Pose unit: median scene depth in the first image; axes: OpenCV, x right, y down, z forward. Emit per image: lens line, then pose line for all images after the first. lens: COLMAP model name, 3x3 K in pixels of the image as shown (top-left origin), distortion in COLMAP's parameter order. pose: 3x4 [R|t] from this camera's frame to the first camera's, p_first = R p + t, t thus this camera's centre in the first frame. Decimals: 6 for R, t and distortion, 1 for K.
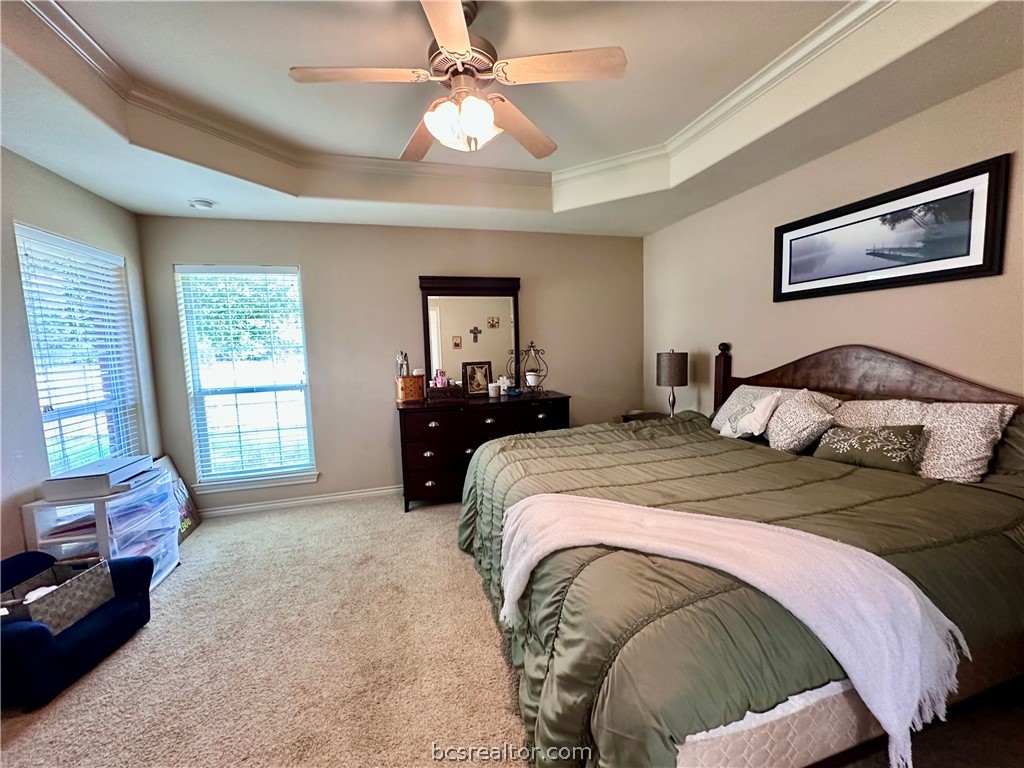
lens RADIAL K [[408.8, 0, 512.5], [0, 408.8, 382.4], [0, 0, 1]] dist [-0.004362, 0.000807]
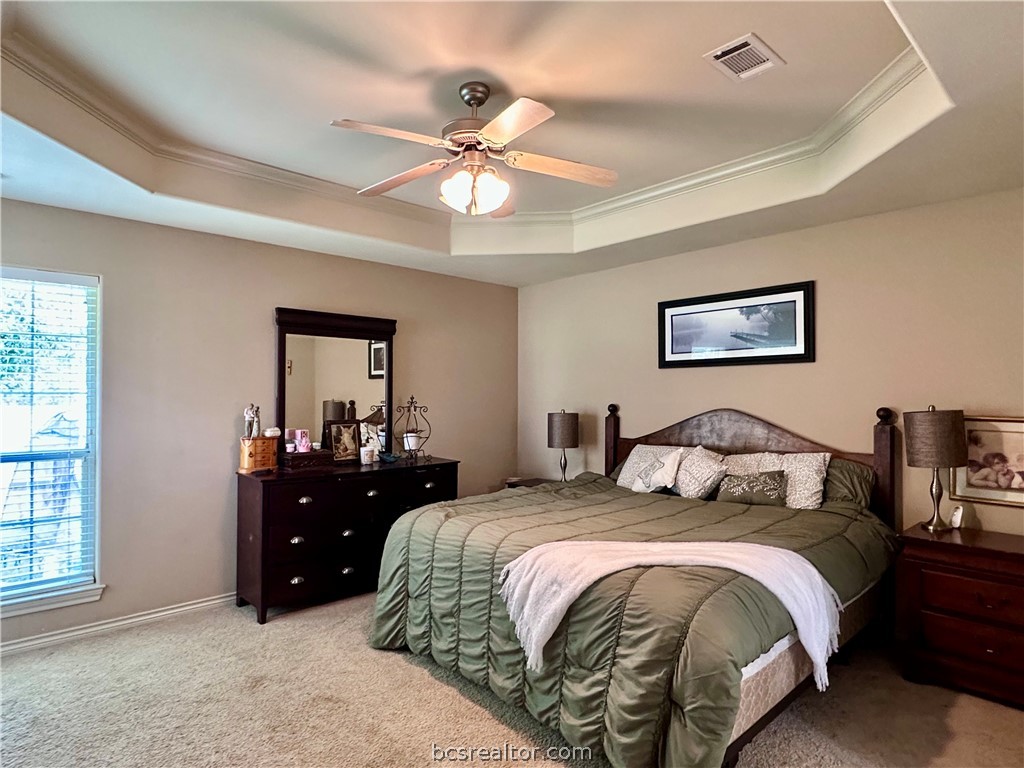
lens RADIAL K [[573.4, 0, 512.7], [0, 573.4, 386.3], [0, 0, 1]] dist [-0.004048, 0.001056]
pose [[0.893393, 0.039787, 0.447510, -0.436073], [0.013451, 0.993256, -0.115162, 0.025395], [-0.449074, 0.108904, 0.886833, -0.200963]]
